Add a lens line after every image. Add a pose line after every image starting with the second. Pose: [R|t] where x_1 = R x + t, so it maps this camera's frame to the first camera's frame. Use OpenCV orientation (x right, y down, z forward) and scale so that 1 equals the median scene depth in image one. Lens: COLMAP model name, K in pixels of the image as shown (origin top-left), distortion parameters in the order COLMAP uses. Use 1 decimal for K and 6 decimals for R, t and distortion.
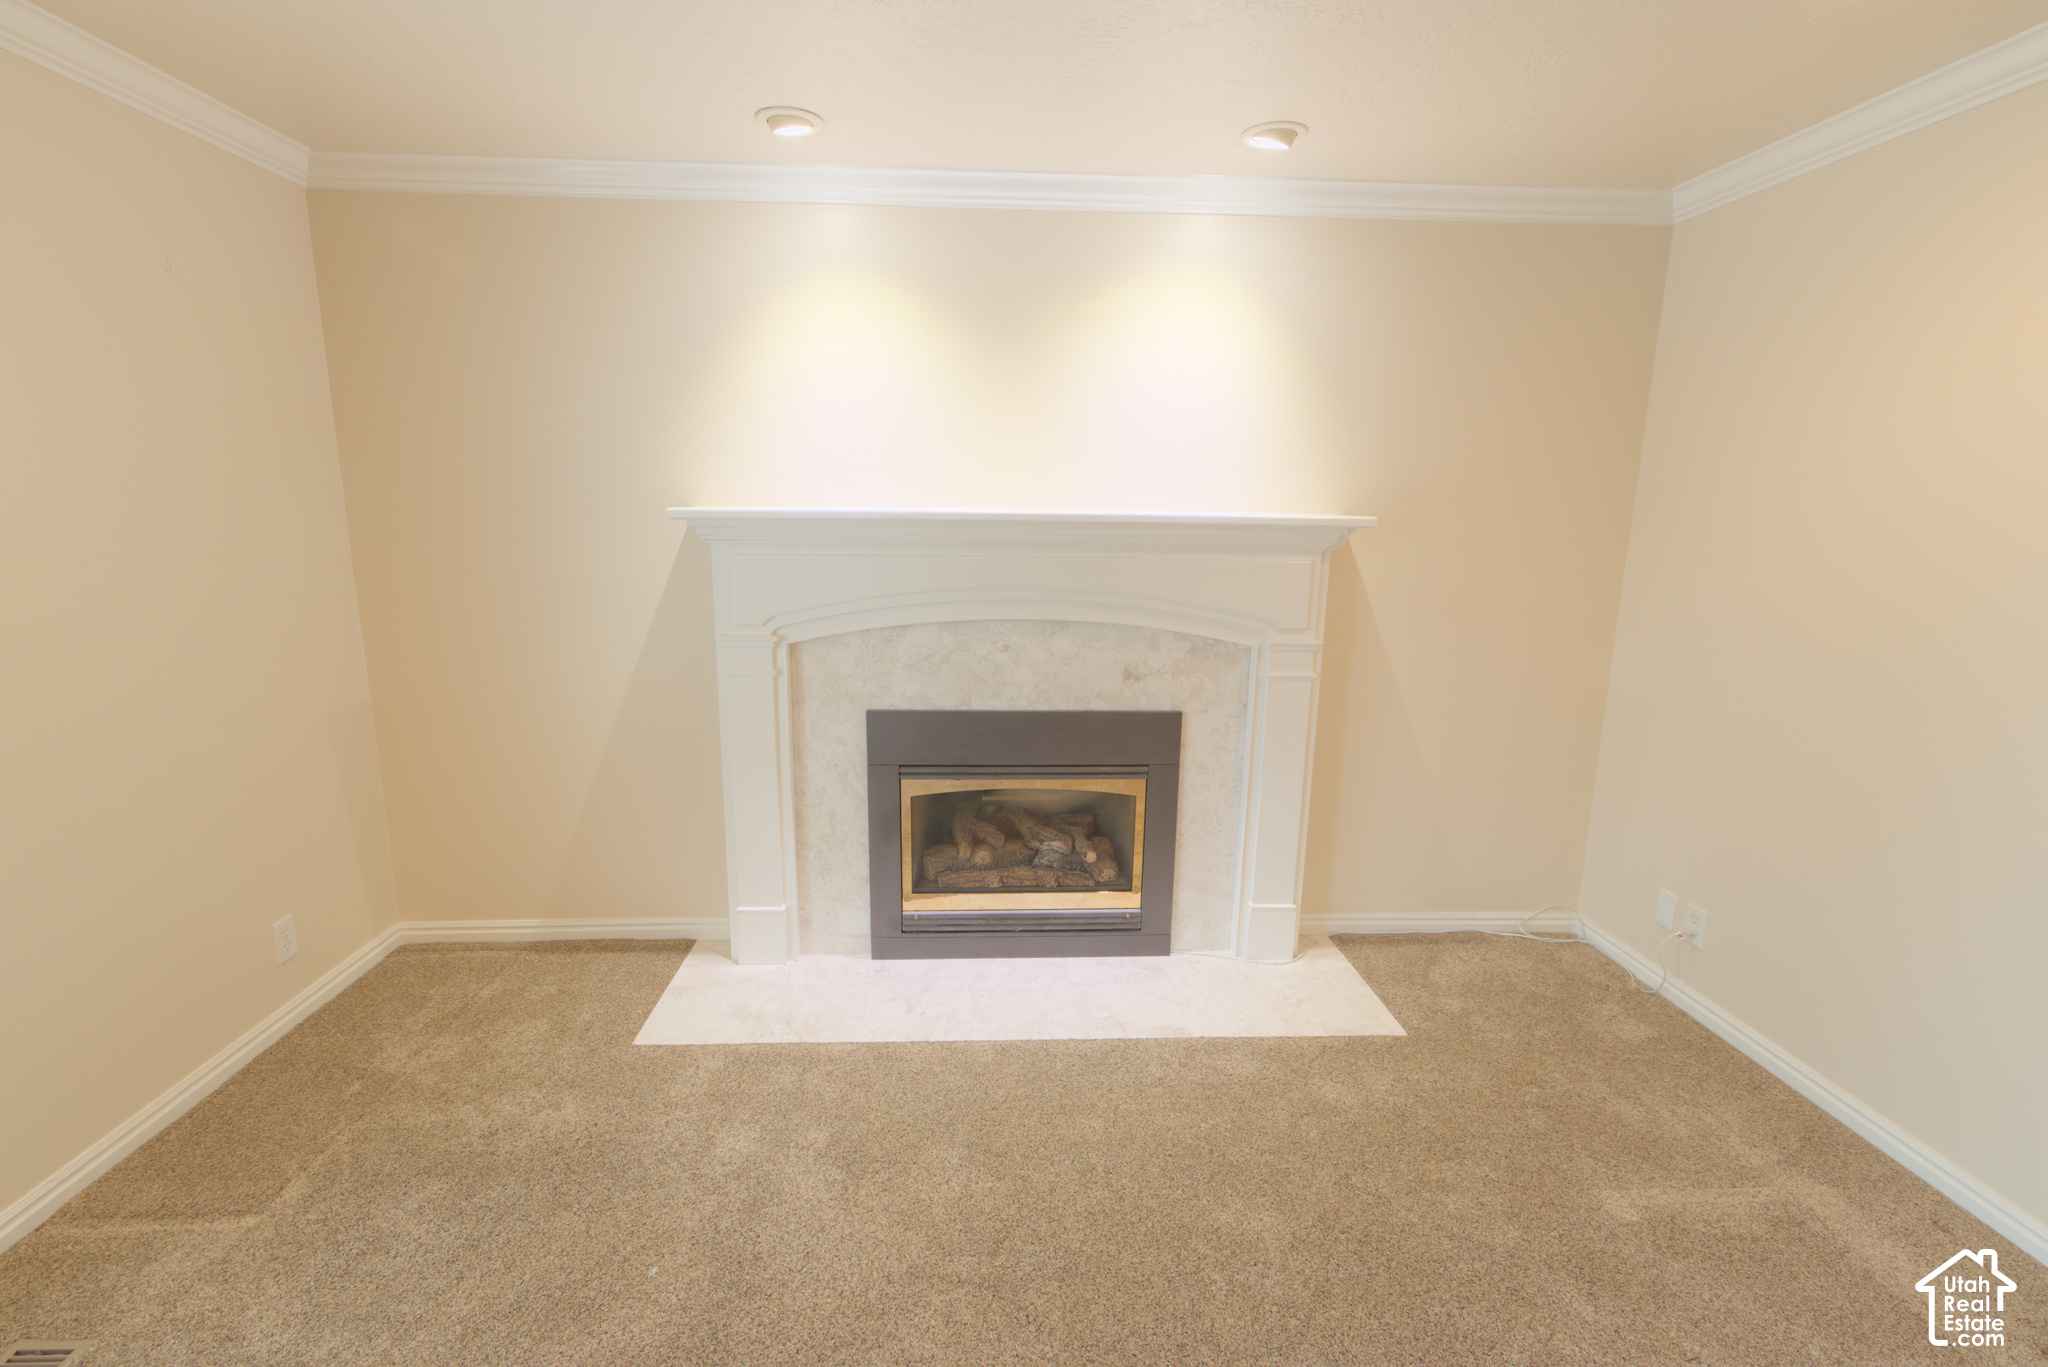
lens RADIAL K [[923.9, 0, 1014.8], [0, 923.9, 684.1], [0, 0, 1]] dist [-0.001882, 0.000589]
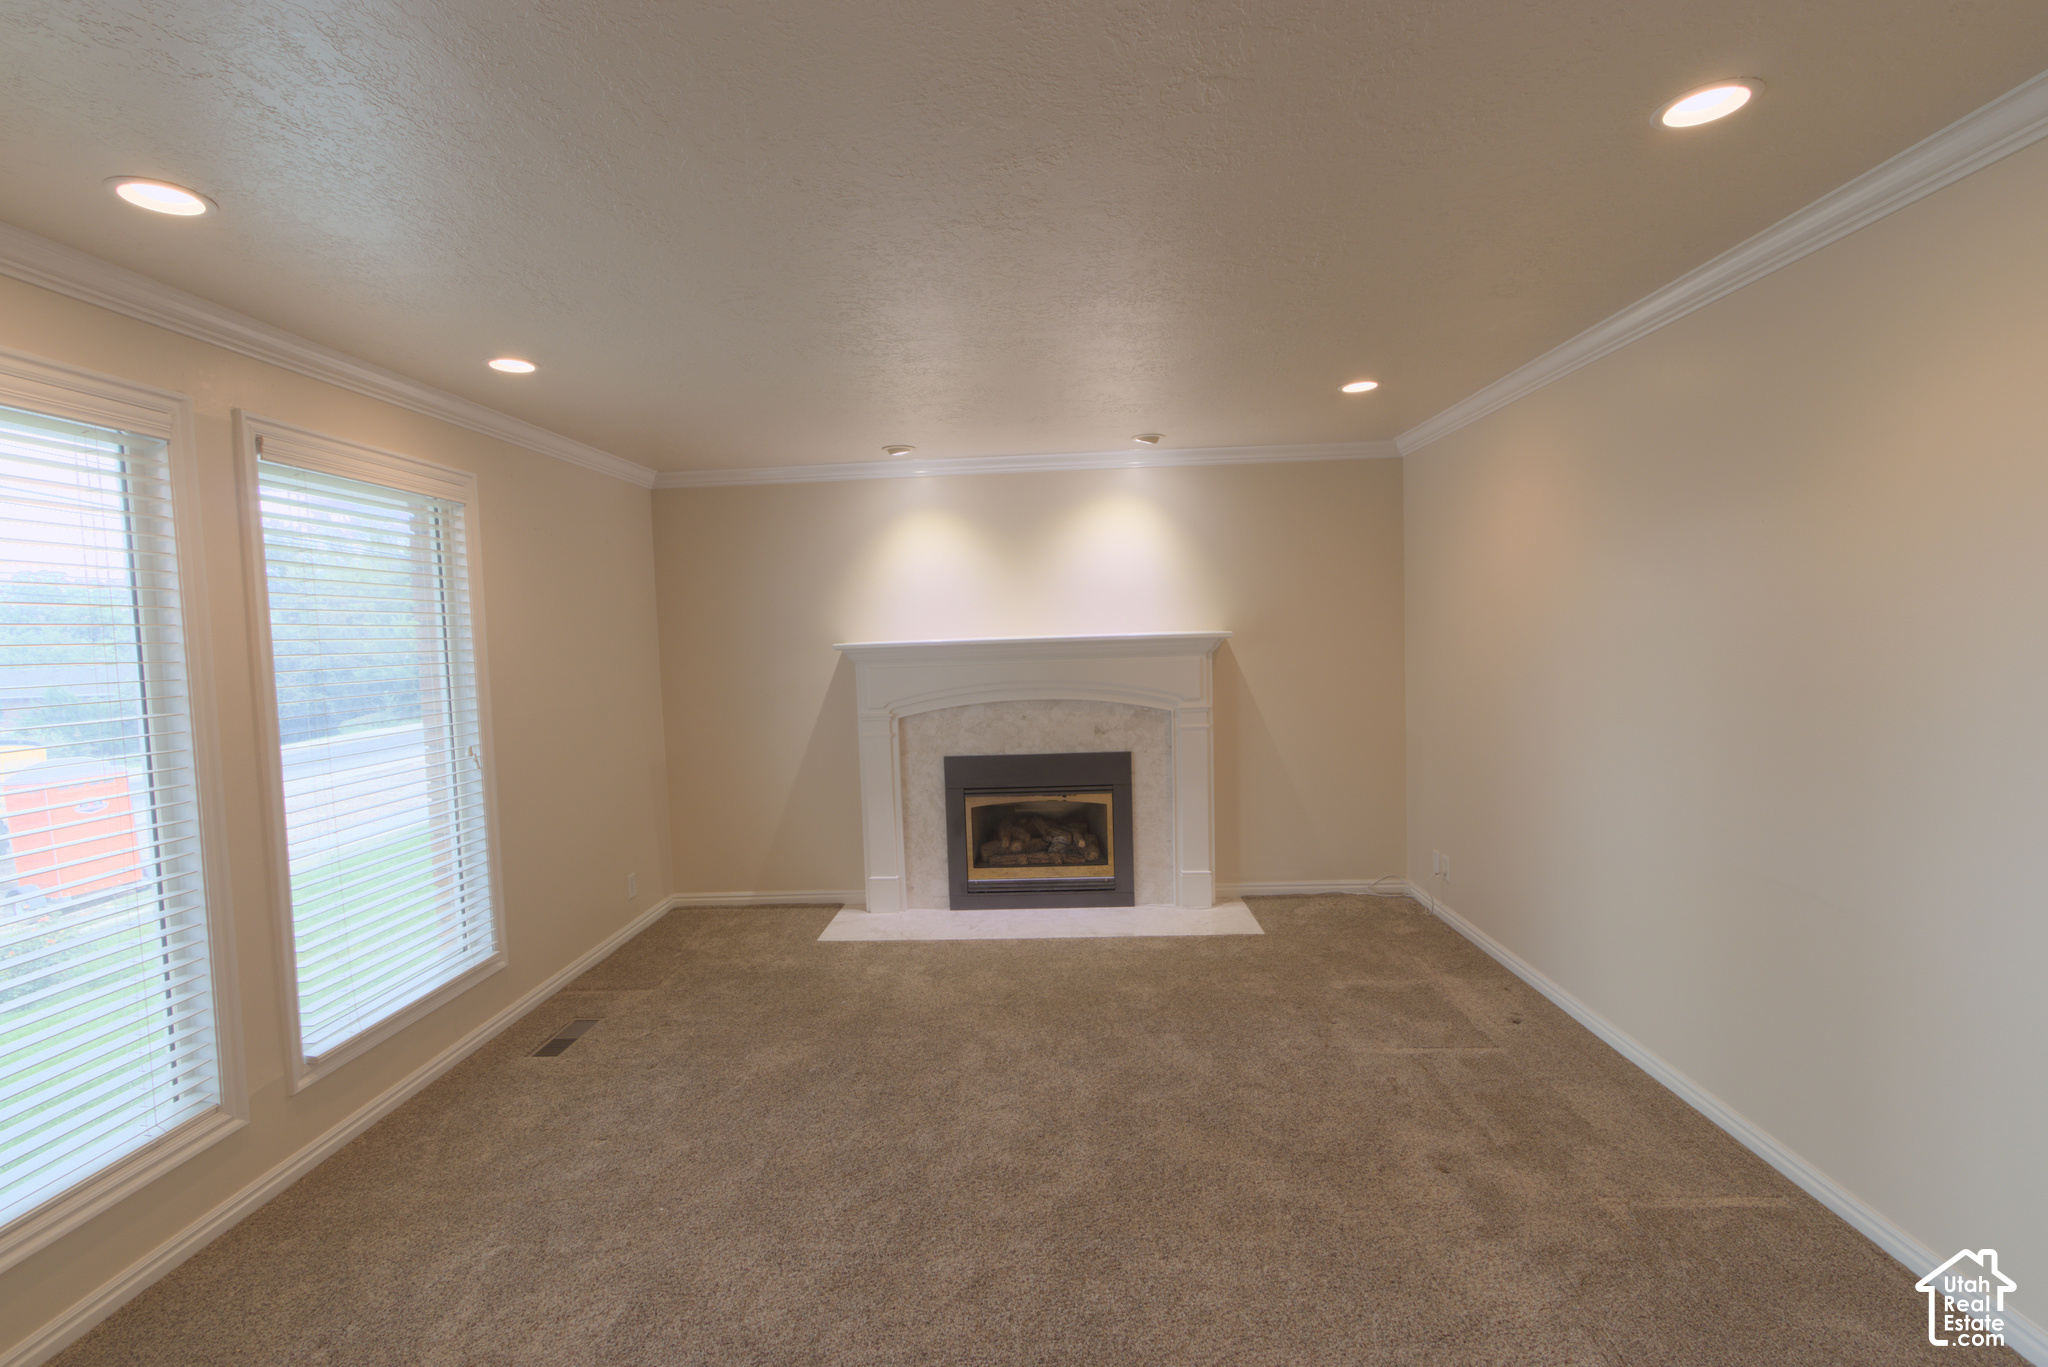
lens RADIAL K [[923.9, 0, 1014.8], [0, 923.9, 684.1], [0, 0, 1]] dist [-0.001882, 0.000589]
pose [[0.994585, -0.040954, -0.095516, 0.135819], [0.027825, 0.990463, -0.134937, 0.127878], [0.100131, 0.131548, 0.986240, -0.676998]]
